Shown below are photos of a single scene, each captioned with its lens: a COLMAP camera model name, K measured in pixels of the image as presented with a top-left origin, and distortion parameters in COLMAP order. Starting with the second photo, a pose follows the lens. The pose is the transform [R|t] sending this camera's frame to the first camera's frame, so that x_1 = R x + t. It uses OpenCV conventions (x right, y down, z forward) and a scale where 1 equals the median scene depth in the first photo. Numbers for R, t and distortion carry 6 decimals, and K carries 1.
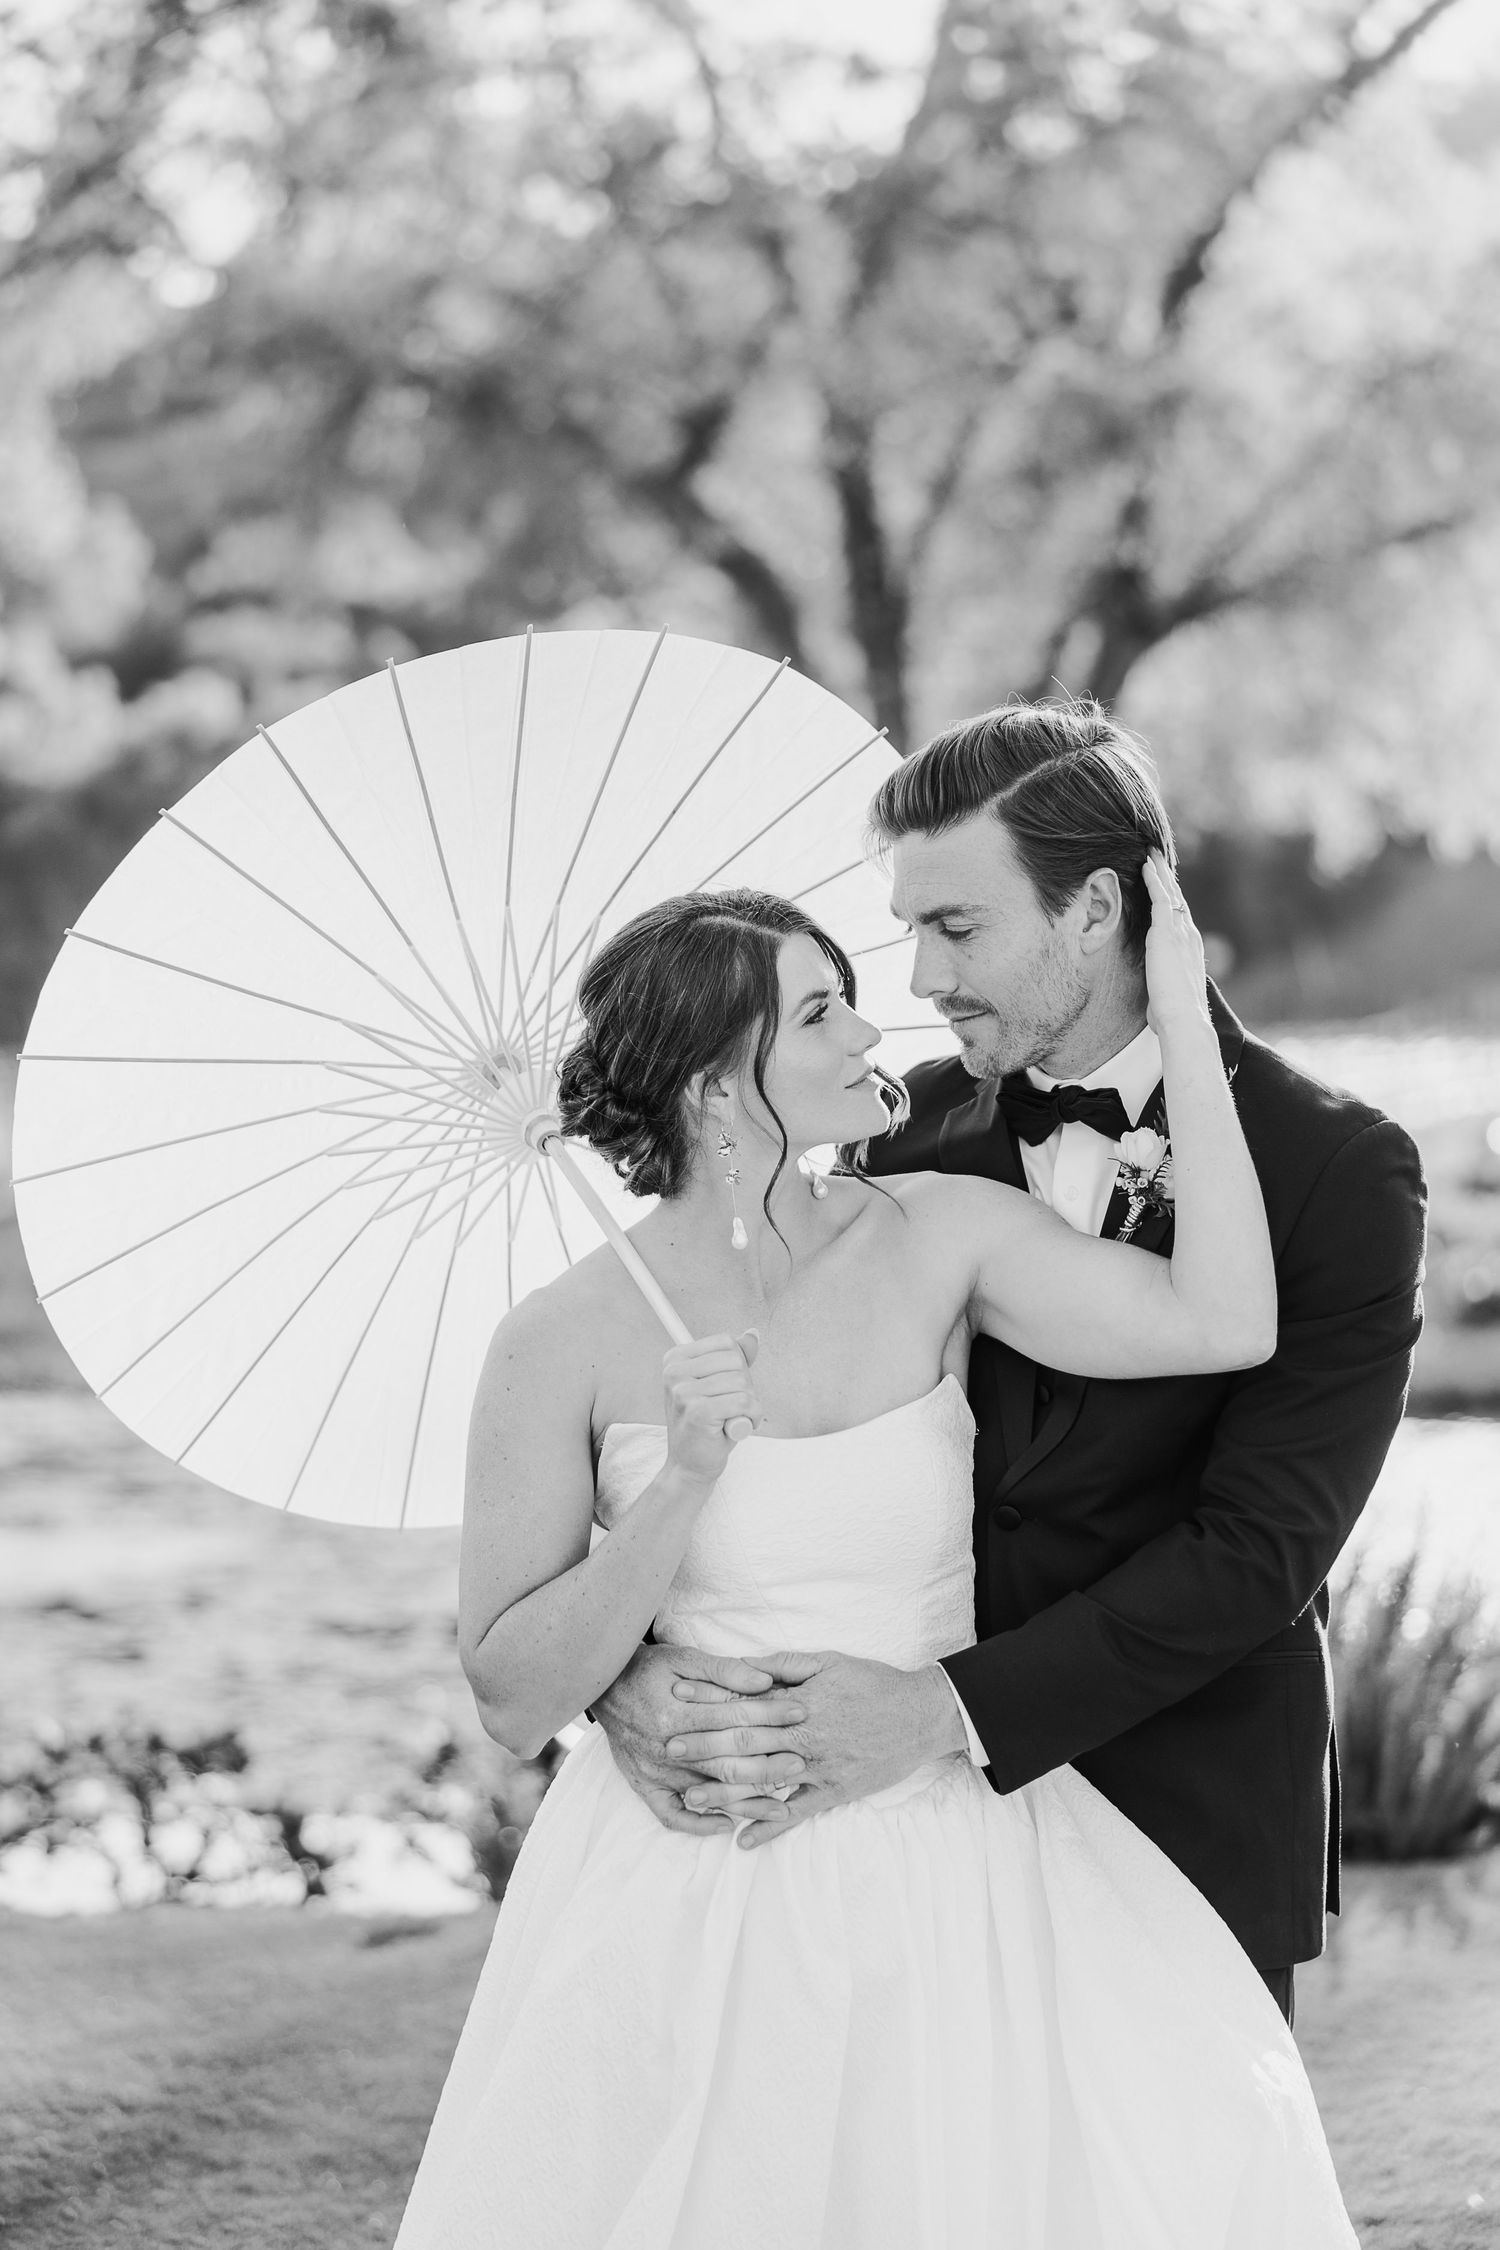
lens RADIAL K [[4356.0, 0, 750.0], [0, 4356.0, 1125.0], [0, 0, 1]] dist [0.011356, 0.011932]
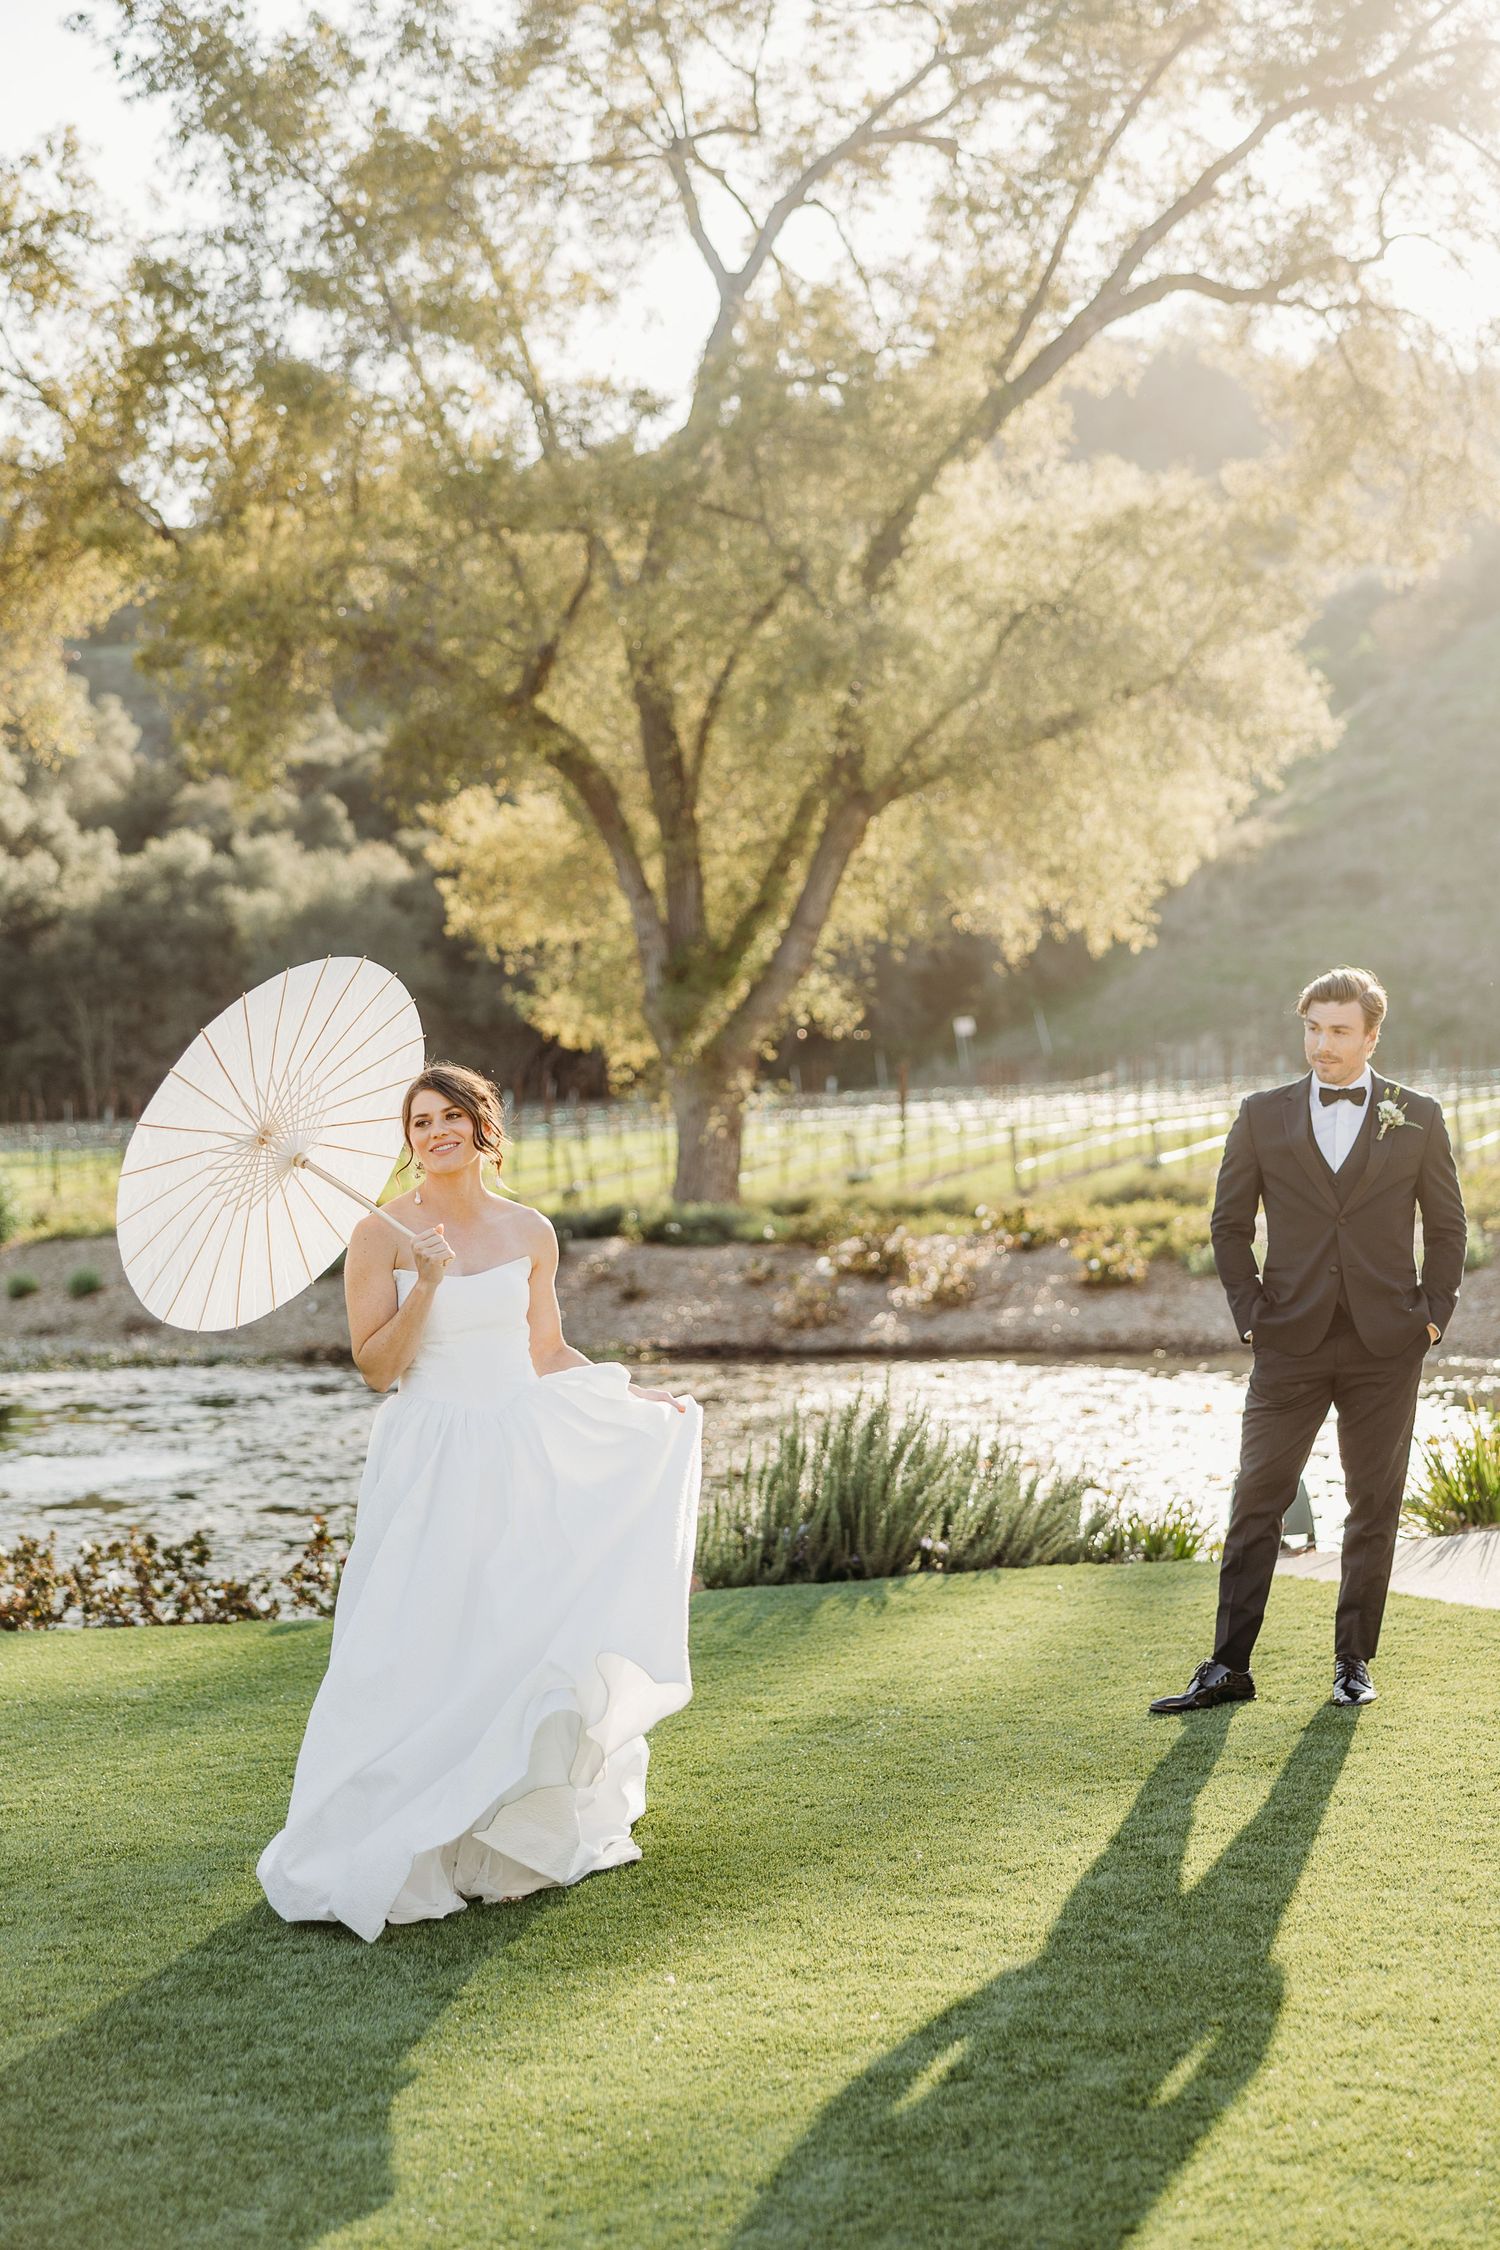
lens RADIAL K [[3632.7, 0, 753.0], [0, 3632.7, 1057.5], [0, 0, 1]] dist [0.105390, -0.000297]
pose [[0.999382, -0.024077, 0.025593, 0.024099], [0.024789, 0.999304, -0.027882, -0.000381], [-0.024904, 0.028499, 0.999284, -0.156331]]
